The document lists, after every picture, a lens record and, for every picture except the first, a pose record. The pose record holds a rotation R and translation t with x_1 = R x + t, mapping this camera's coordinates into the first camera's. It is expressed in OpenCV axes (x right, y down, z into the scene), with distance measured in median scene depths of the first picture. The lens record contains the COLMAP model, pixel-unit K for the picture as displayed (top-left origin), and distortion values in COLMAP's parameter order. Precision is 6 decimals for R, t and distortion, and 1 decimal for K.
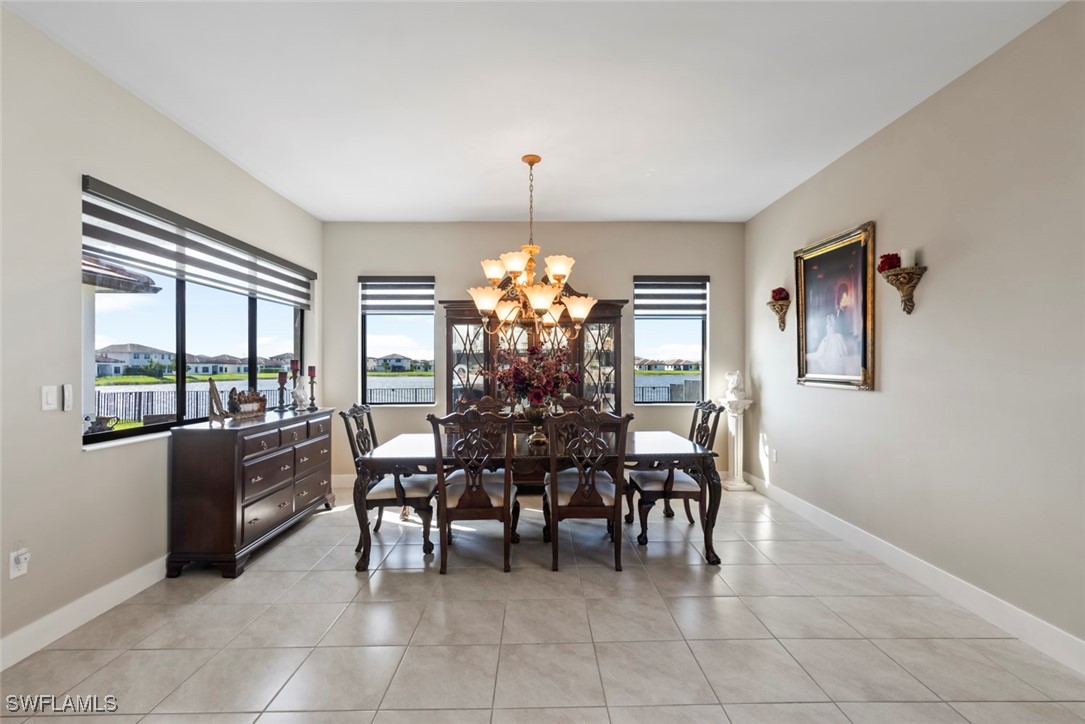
lens RADIAL K [[487.5, 0, 532.7], [0, 487.5, 358.0], [0, 0, 1]] dist [-0.000627, 0.001462]
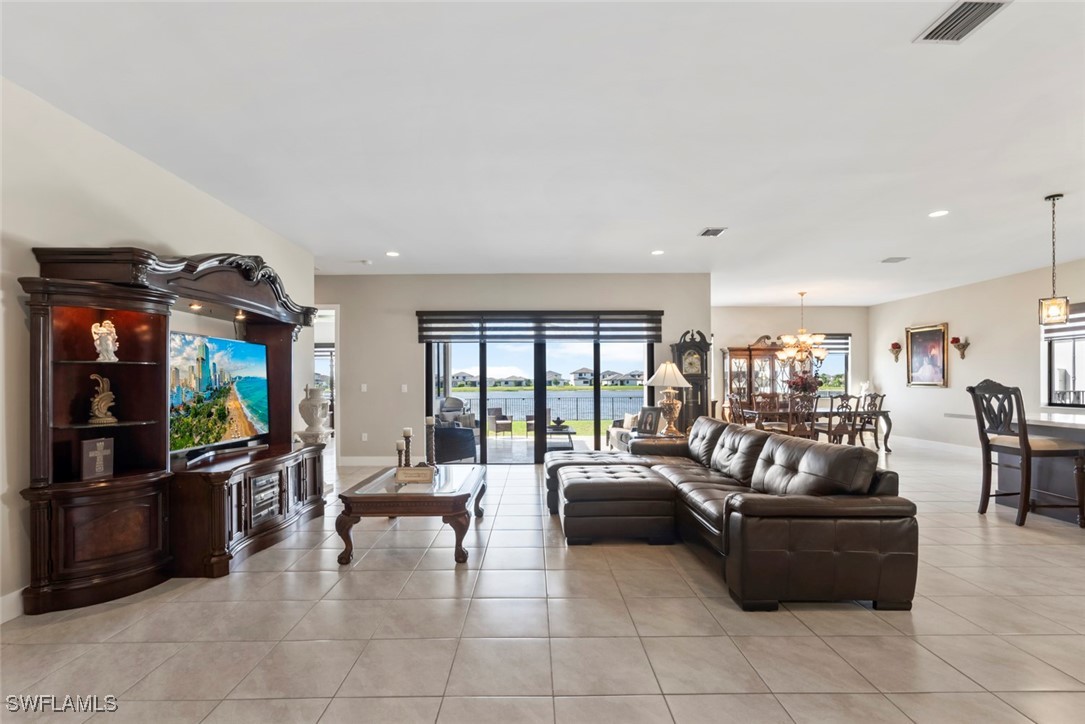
lens RADIAL K [[487.5, 0, 514.4], [0, 487.5, 358.1], [0, 0, 1]] dist [-0.000627, 0.001462]
pose [[0.998616, -0.006941, -0.052131, -1.192724], [0.005289, 0.999482, -0.031751, -0.016425], [0.052325, 0.031432, 0.998135, -1.389959]]
